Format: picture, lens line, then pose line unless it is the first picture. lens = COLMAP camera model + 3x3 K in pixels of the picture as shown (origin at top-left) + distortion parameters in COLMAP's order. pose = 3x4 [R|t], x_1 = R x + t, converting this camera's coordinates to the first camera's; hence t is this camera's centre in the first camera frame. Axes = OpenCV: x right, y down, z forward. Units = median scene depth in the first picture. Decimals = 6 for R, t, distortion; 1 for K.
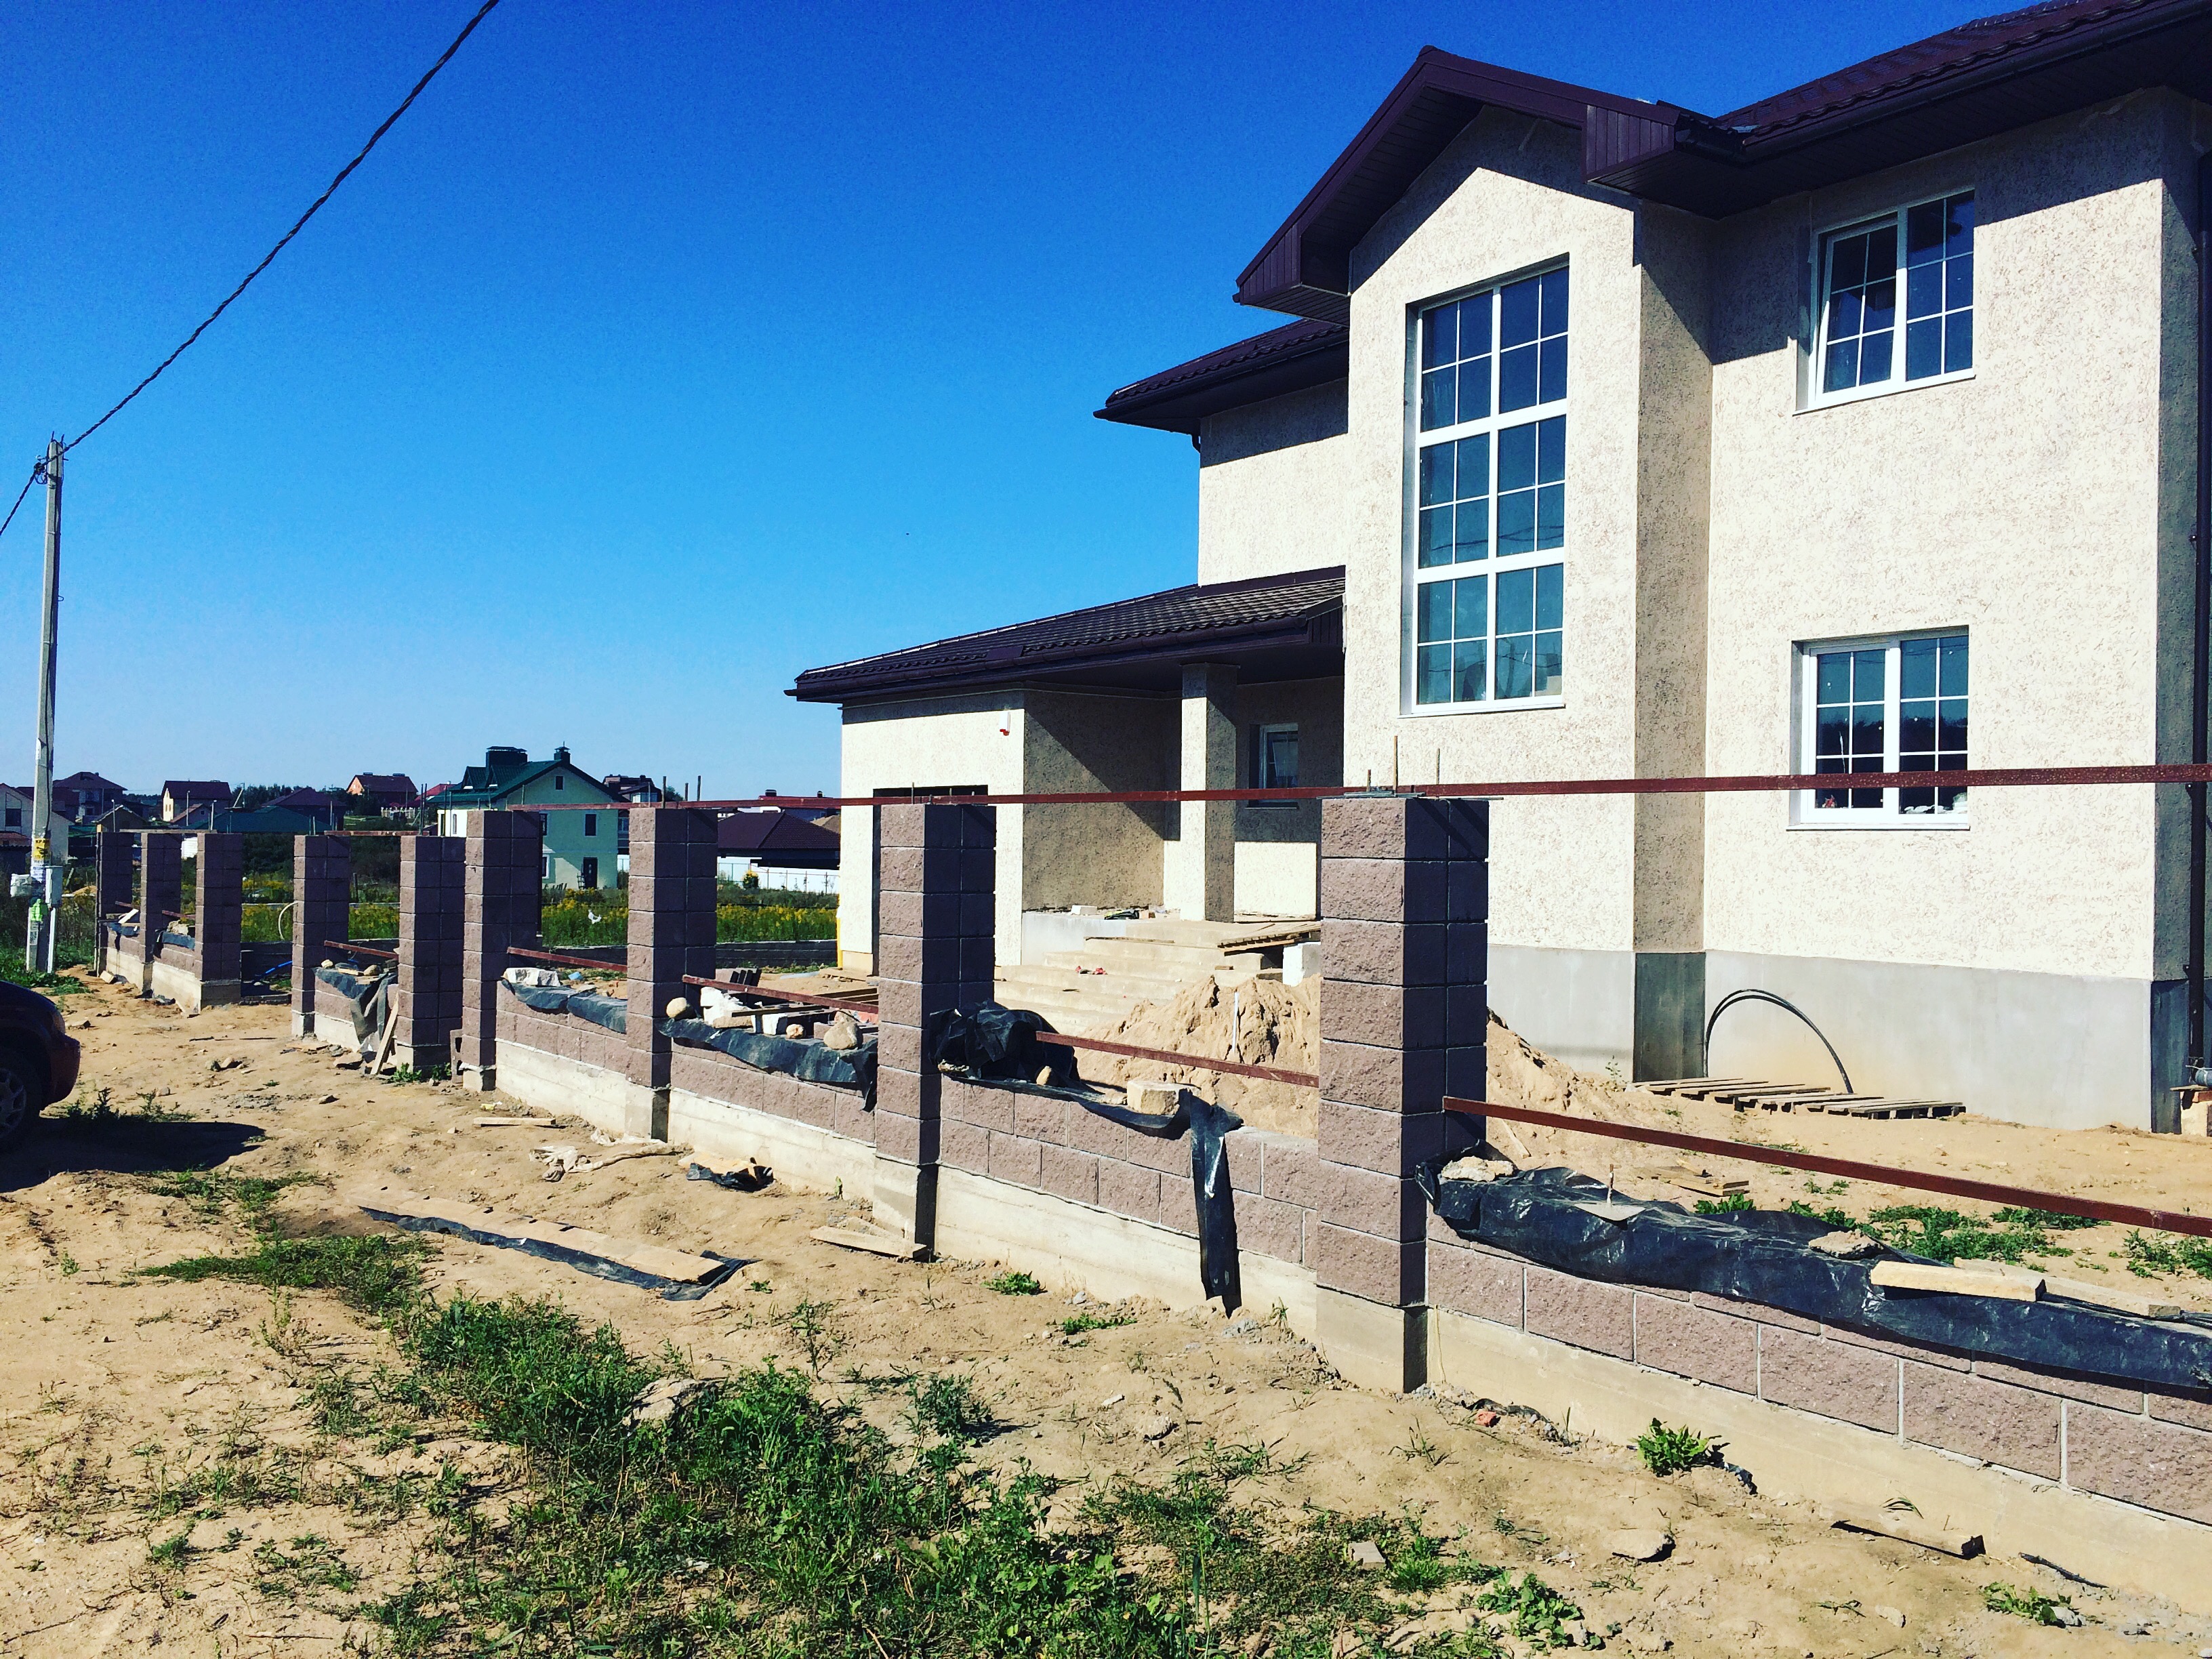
lens RADIAL K [[1897.4, 0, 1106.0], [0, 1897.4, 829.5], [0, 0, 1]] dist [0.005501, 0.005099]
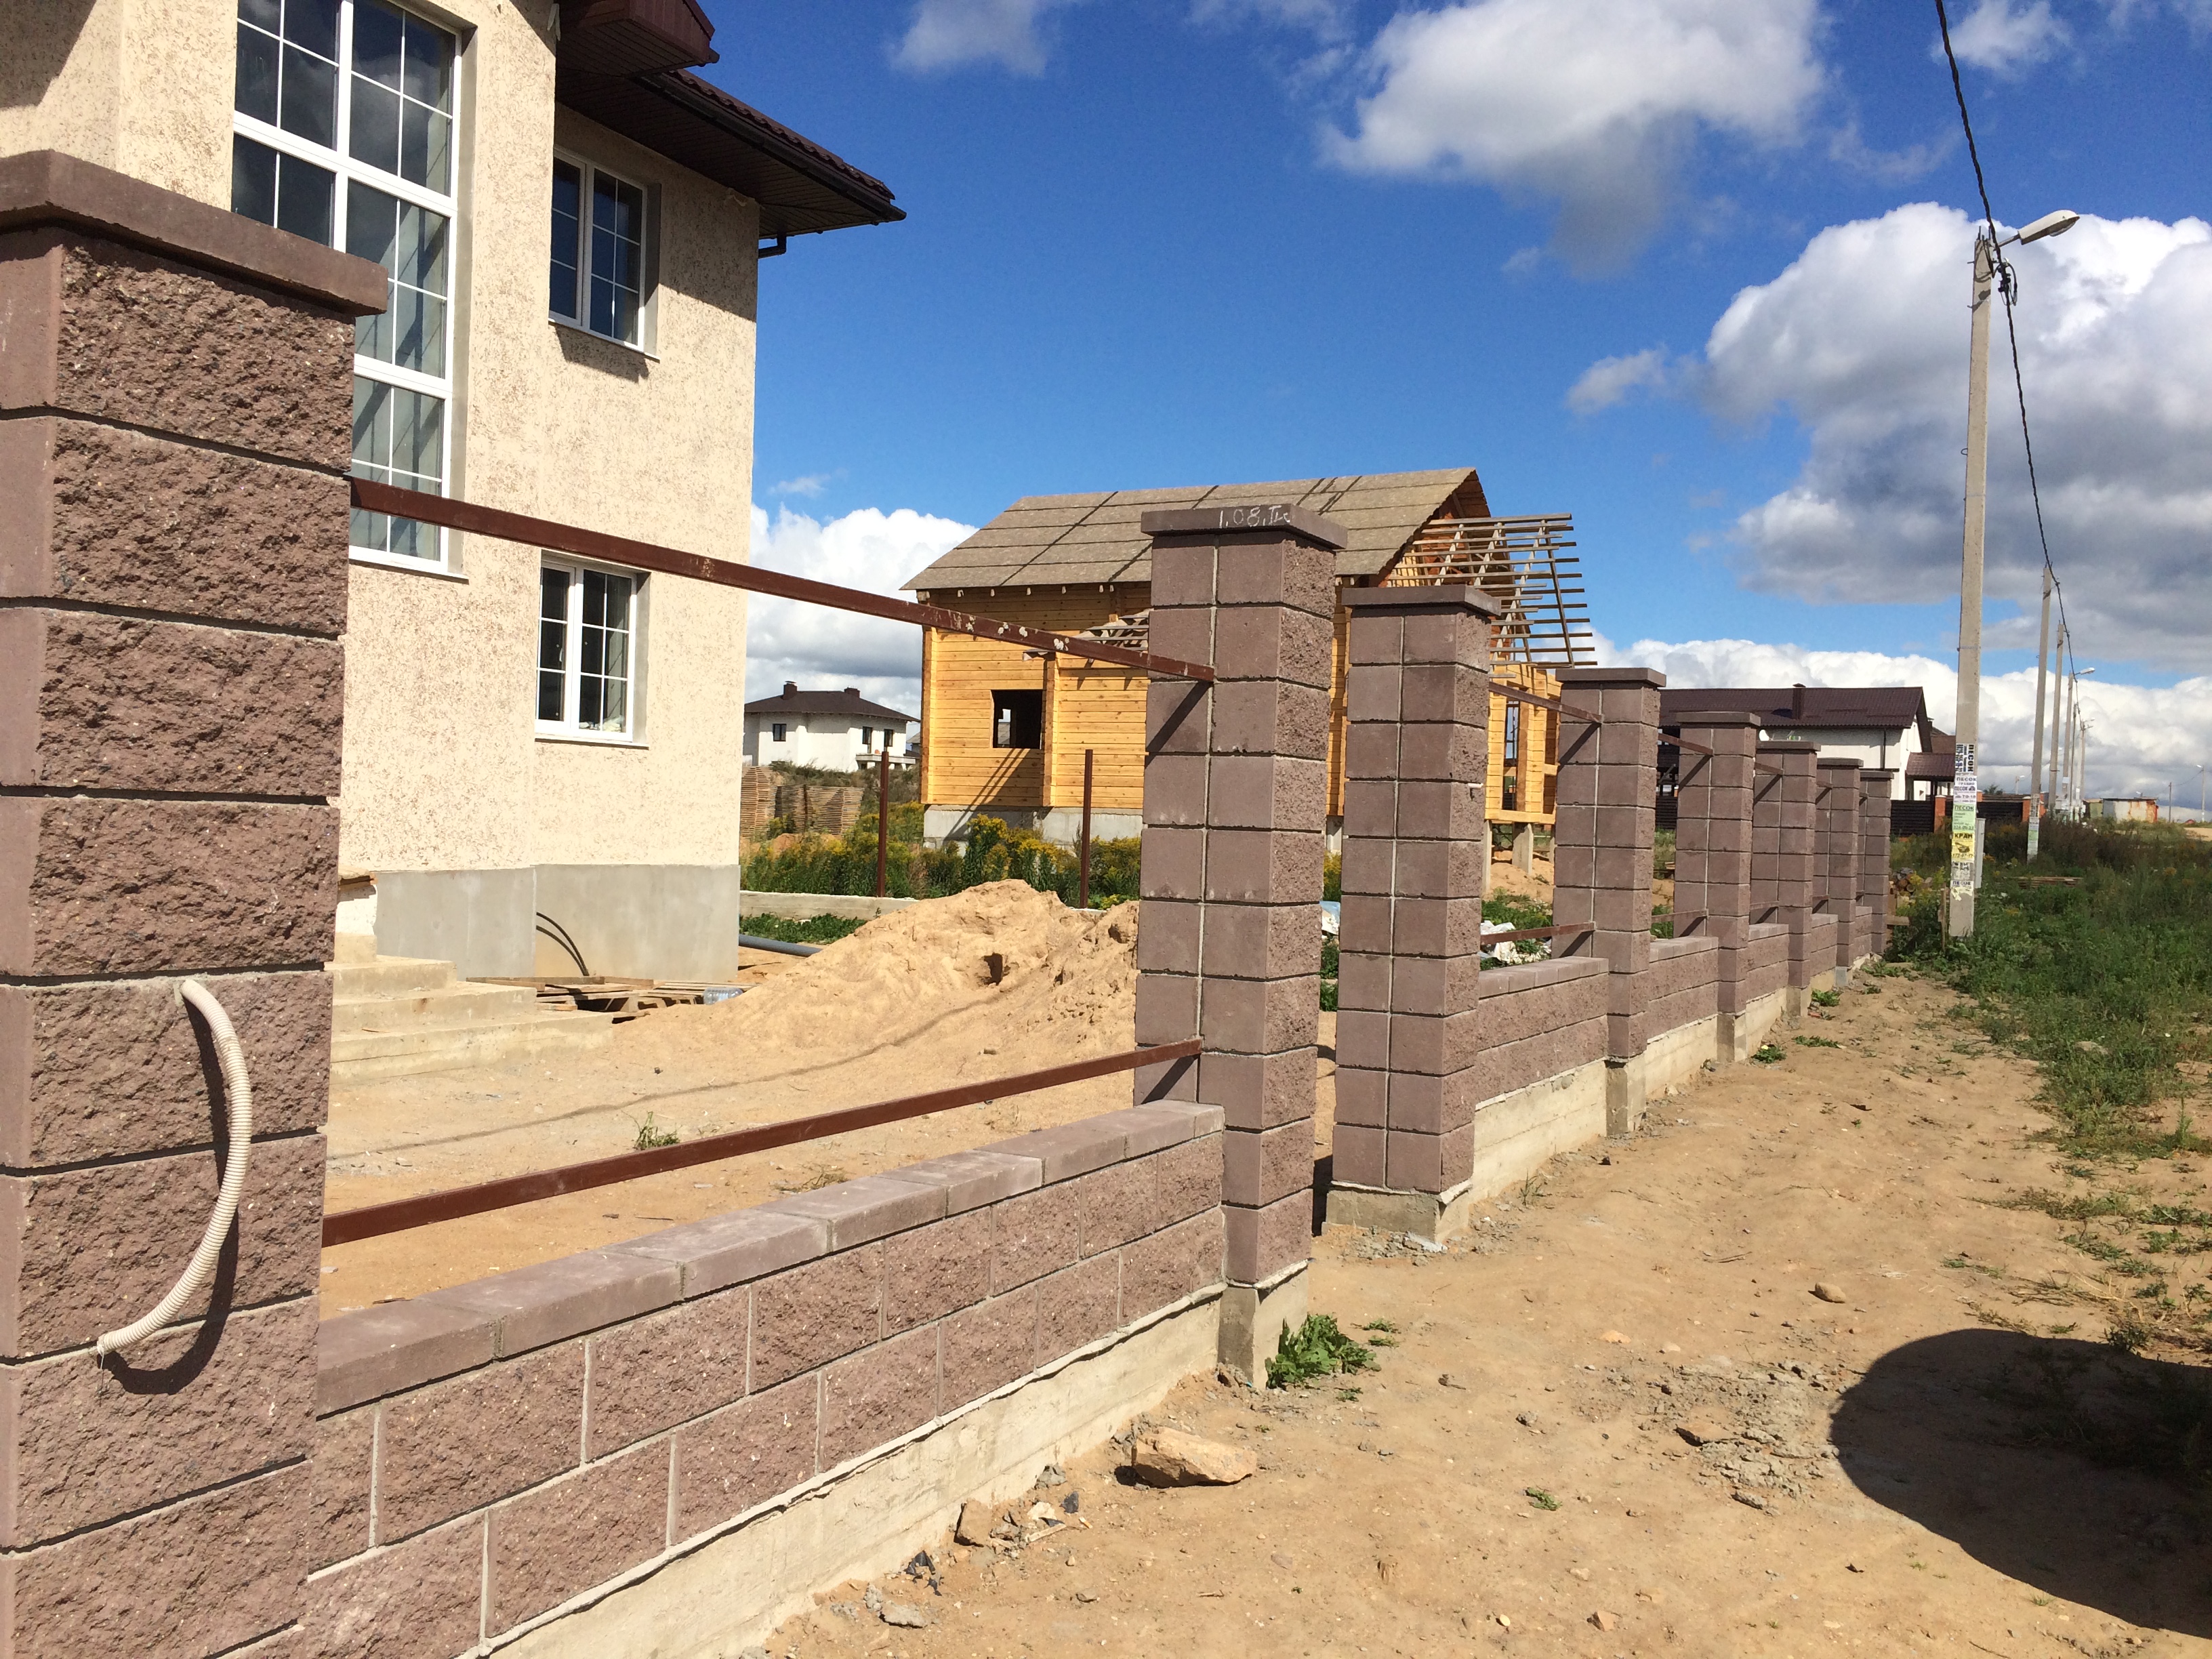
lens RADIAL K [[1897.4, 0, 1106.0], [0, 1897.4, 829.5], [0, 0, 1]] dist [0.005501, 0.005099]
pose [[-0.465416, -0.028174, 0.884643, -0.638037], [-0.045962, 0.998914, 0.007632, 0.025679], [-0.883898, -0.037108, -0.466206, 1.154165]]
